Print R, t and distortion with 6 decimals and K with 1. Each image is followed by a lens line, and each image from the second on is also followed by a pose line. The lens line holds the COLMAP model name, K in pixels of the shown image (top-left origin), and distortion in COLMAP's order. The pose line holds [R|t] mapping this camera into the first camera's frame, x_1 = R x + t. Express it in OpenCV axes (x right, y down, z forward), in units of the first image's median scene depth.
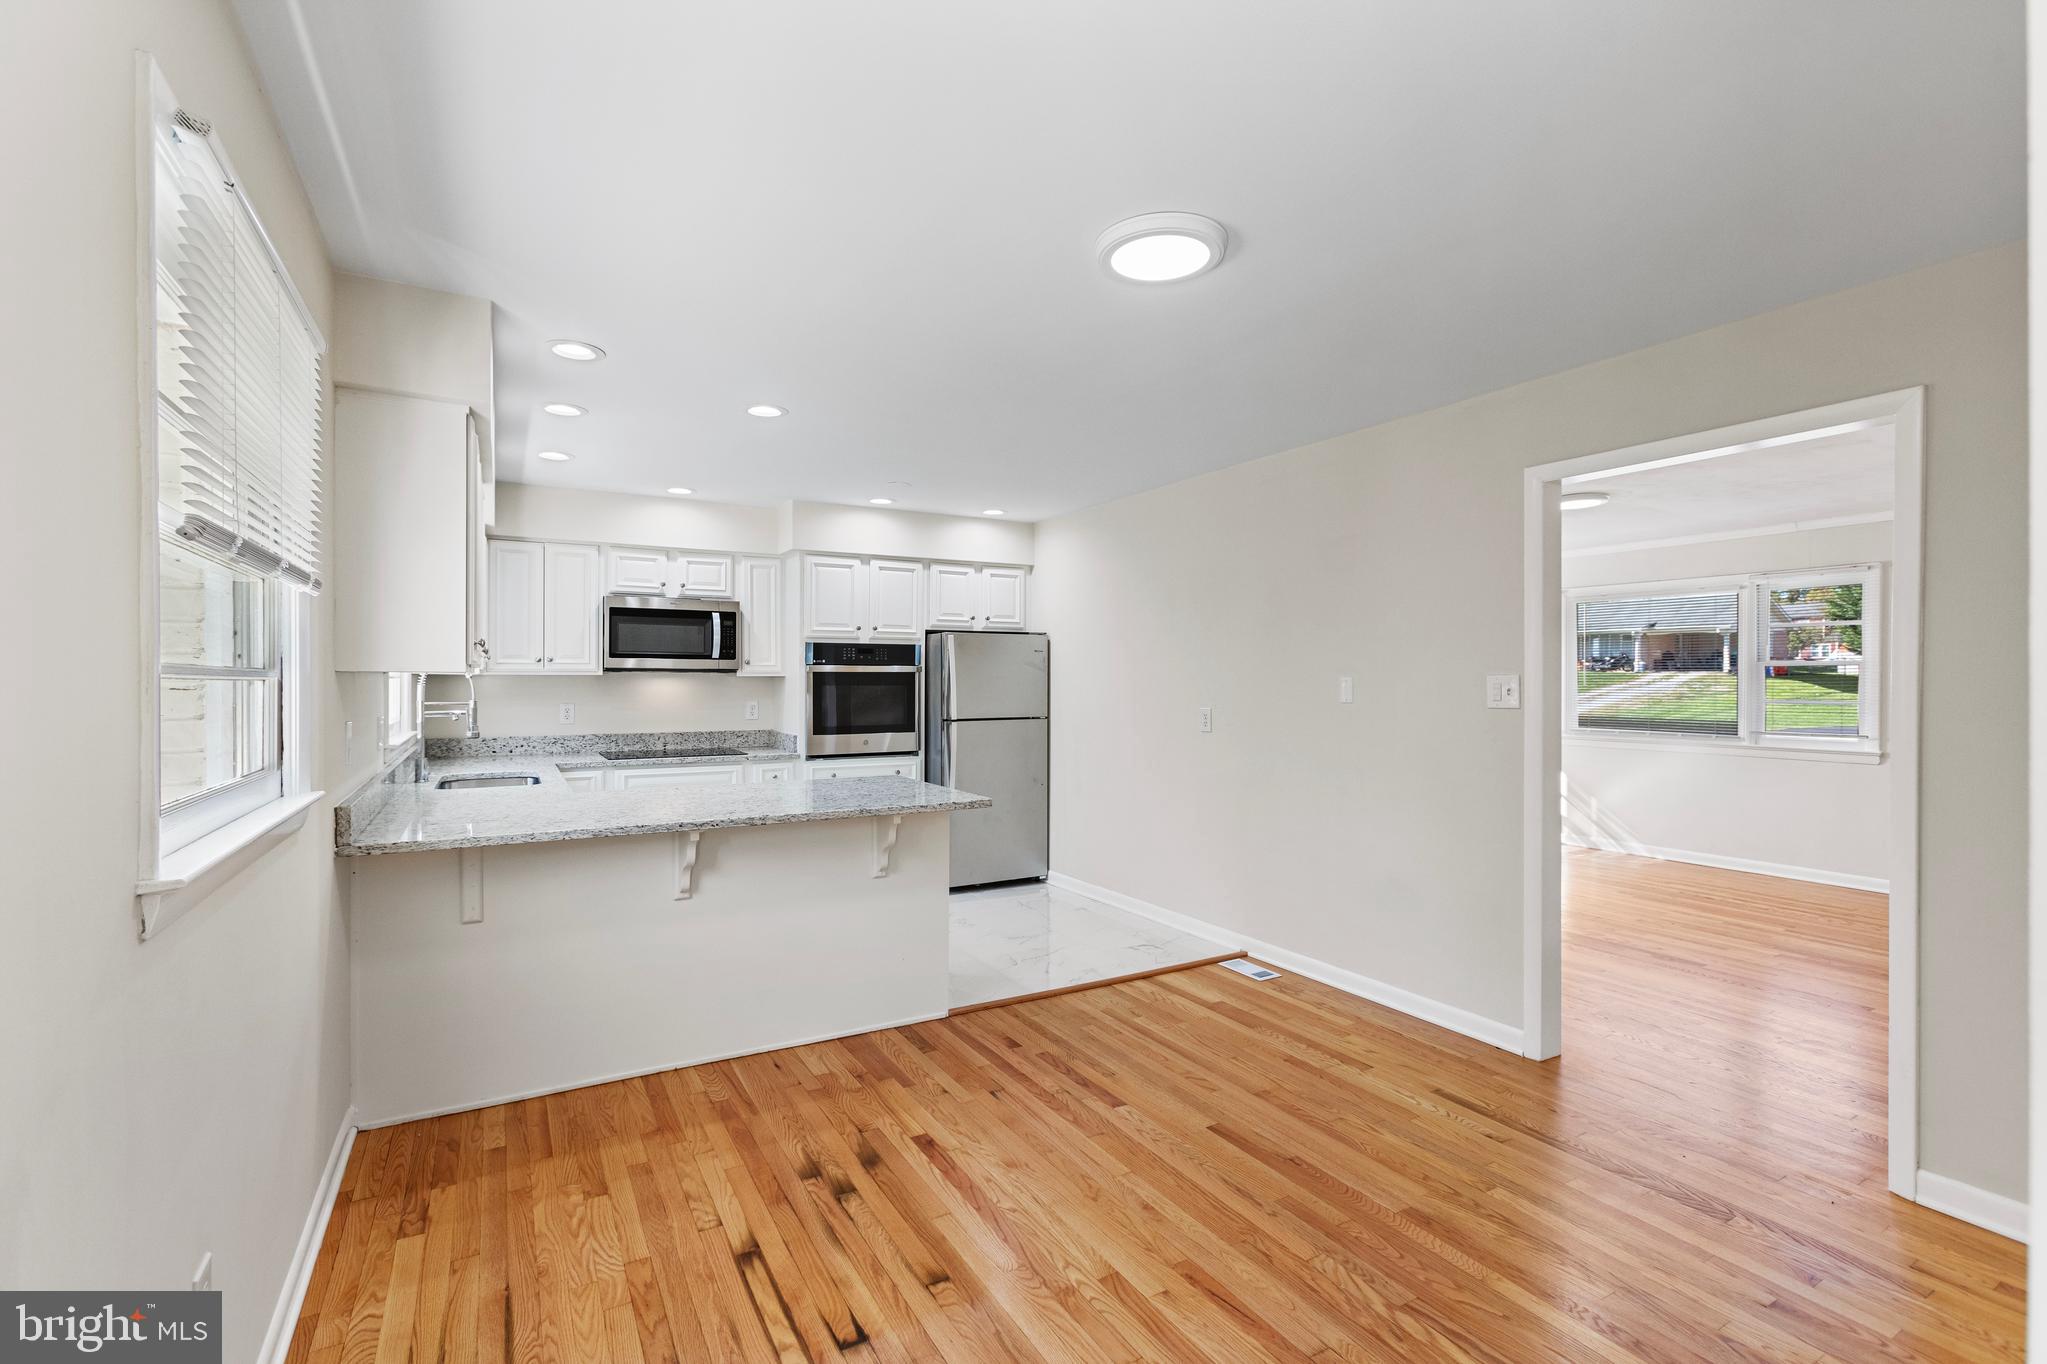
lens RADIAL K [[931.7, 0, 1013.0], [0, 931.7, 681.5], [0, 0, 1]] dist [0.001865, 0.006011]
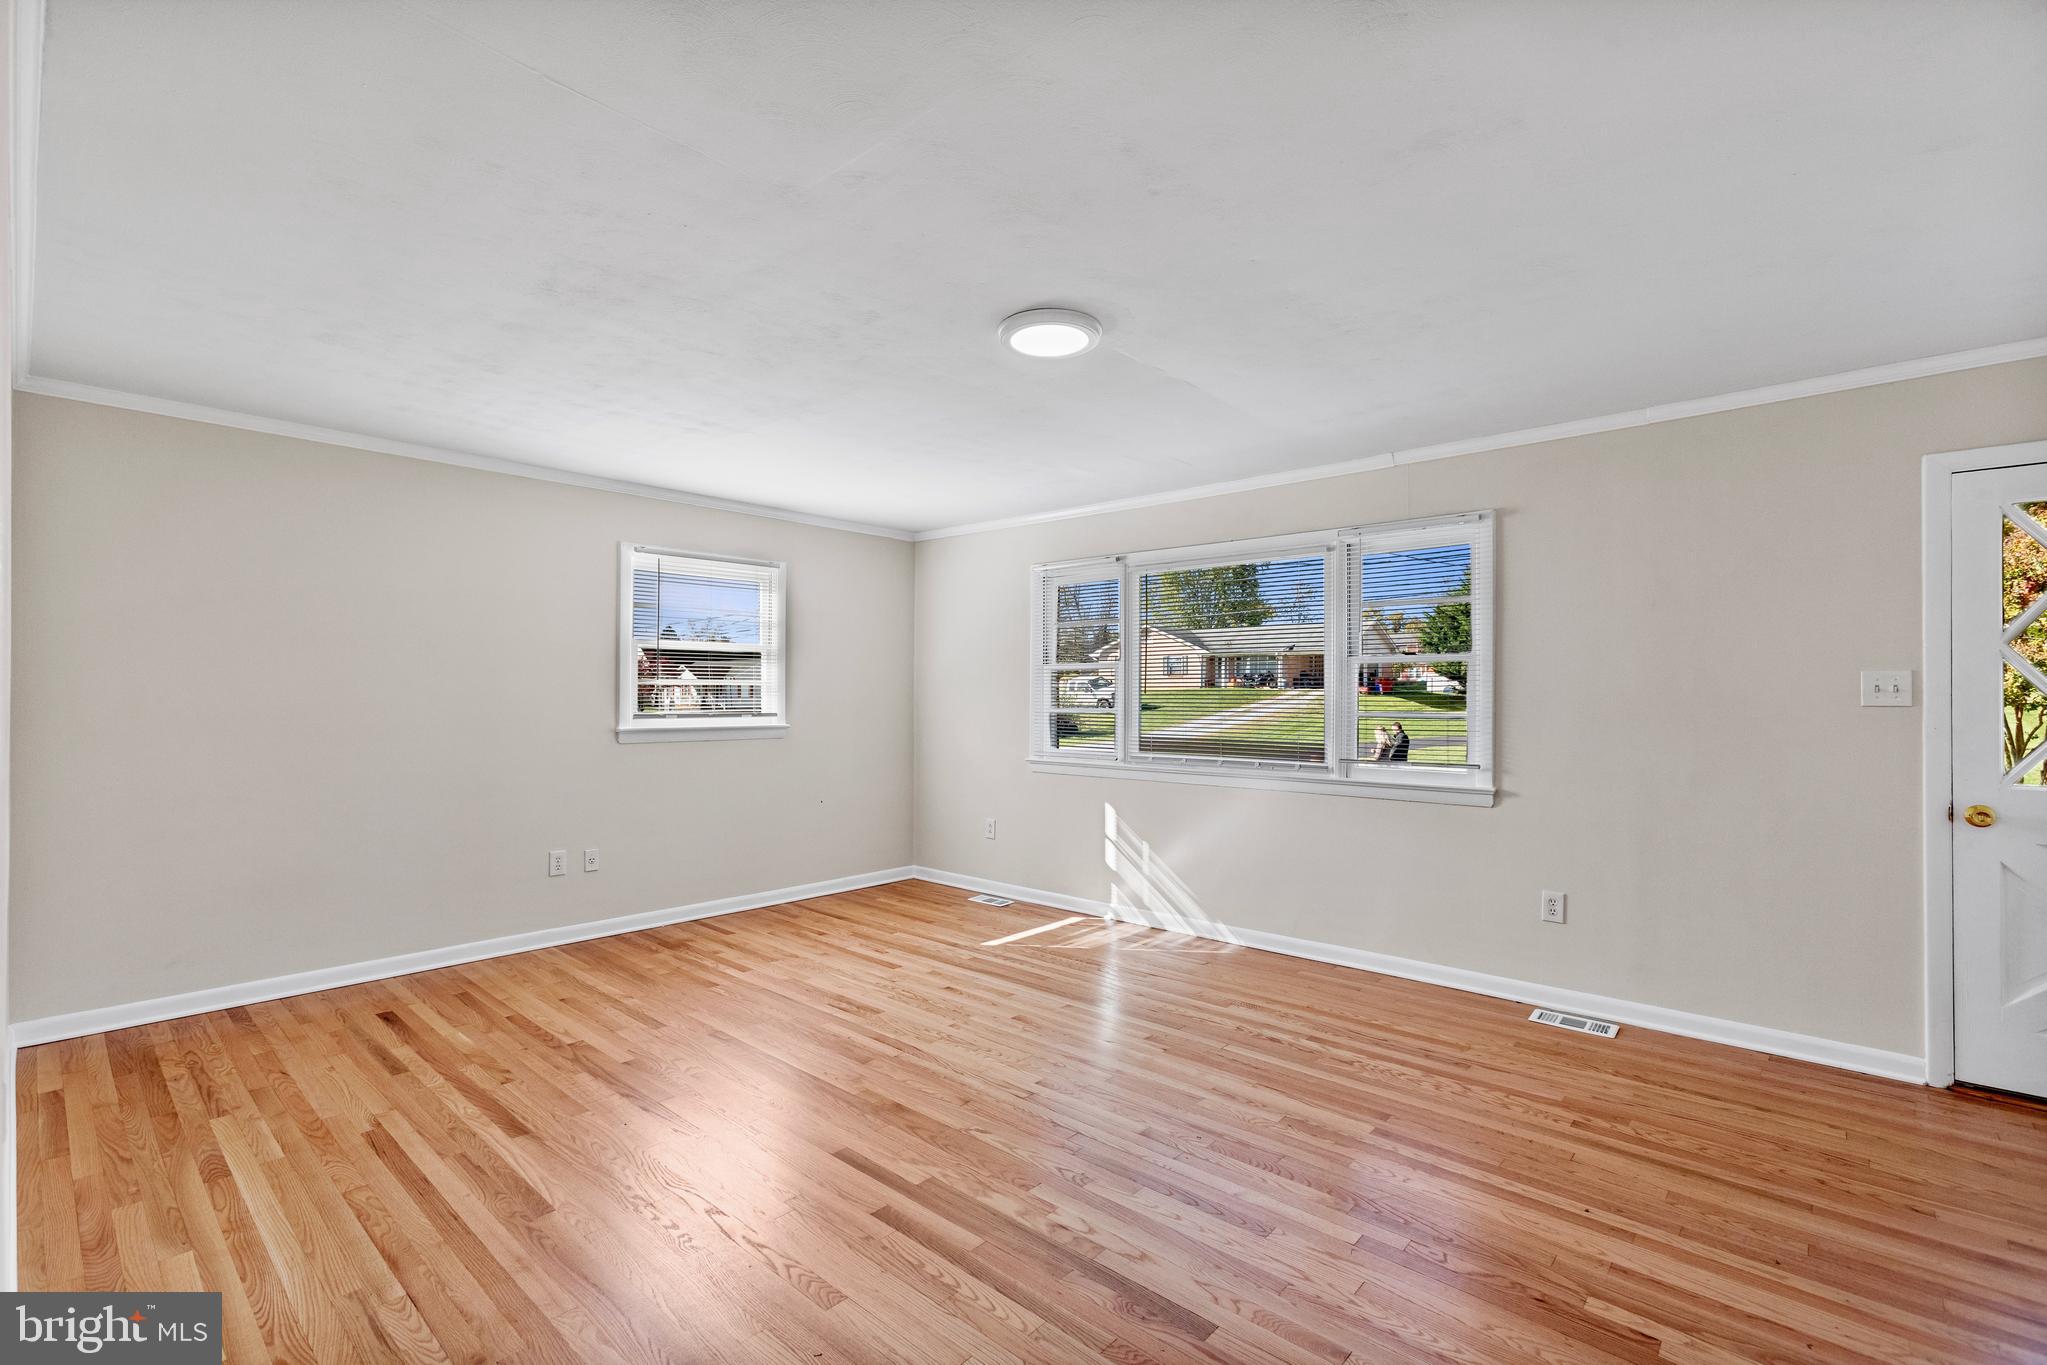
lens RADIAL K [[931.7, 0, 1024.1], [0, 931.7, 685.0], [0, 0, 1]] dist [0.001865, 0.006011]
pose [[0.950988, 0.005640, 0.309175, 0.309998], [-0.001350, 0.999900, -0.014090, 0.007754], [-0.309224, 0.012982, 0.950901, 0.365534]]
